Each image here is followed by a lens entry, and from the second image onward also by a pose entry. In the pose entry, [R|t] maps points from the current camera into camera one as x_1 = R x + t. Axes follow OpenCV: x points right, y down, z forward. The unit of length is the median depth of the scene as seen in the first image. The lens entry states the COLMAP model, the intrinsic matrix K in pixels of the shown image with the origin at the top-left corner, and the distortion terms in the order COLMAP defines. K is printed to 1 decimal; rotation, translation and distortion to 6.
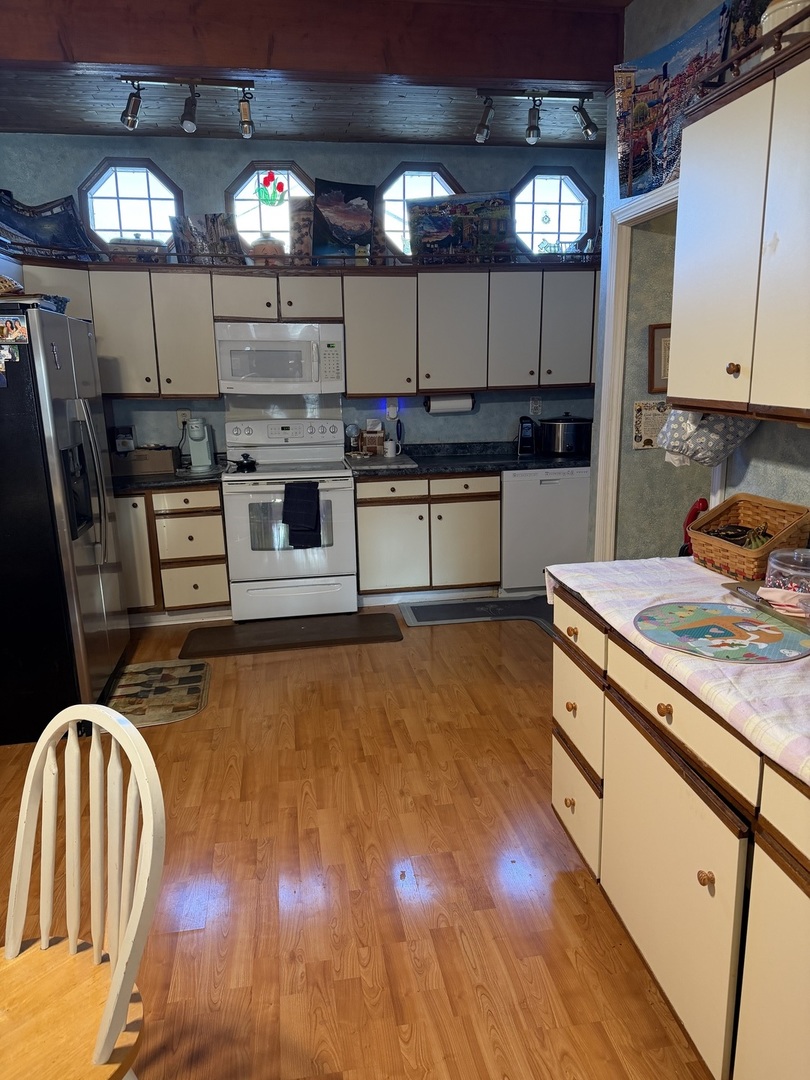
lens RADIAL K [[742.5, 0, 401.1], [0, 742.5, 541.3], [0, 0, 1]] dist [0.096597, -0.156222]
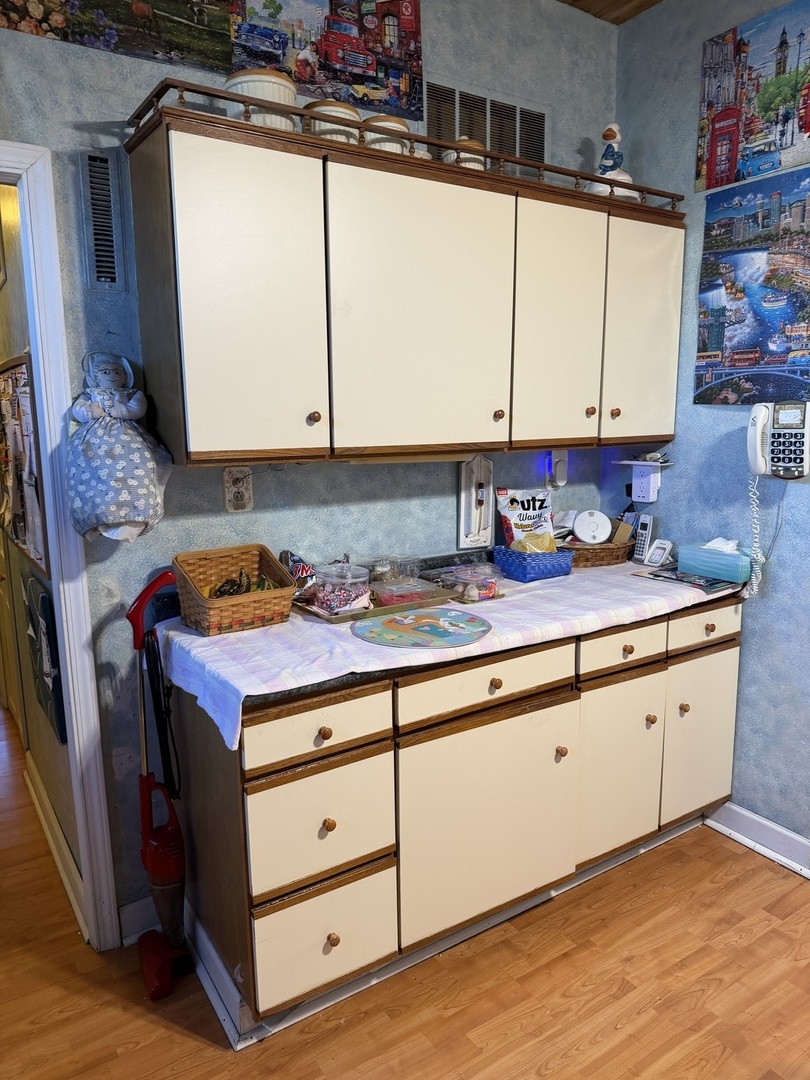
lens RADIAL K [[742.5, 0, 401.1], [0, 742.5, 541.3], [0, 0, 1]] dist [0.096597, -0.156222]
pose [[-0.379510, -0.145004, 0.913754, -0.631652], [0.238497, 0.938929, 0.248054, -0.315120], [-0.893919, 0.312066, -0.321750, 1.366799]]
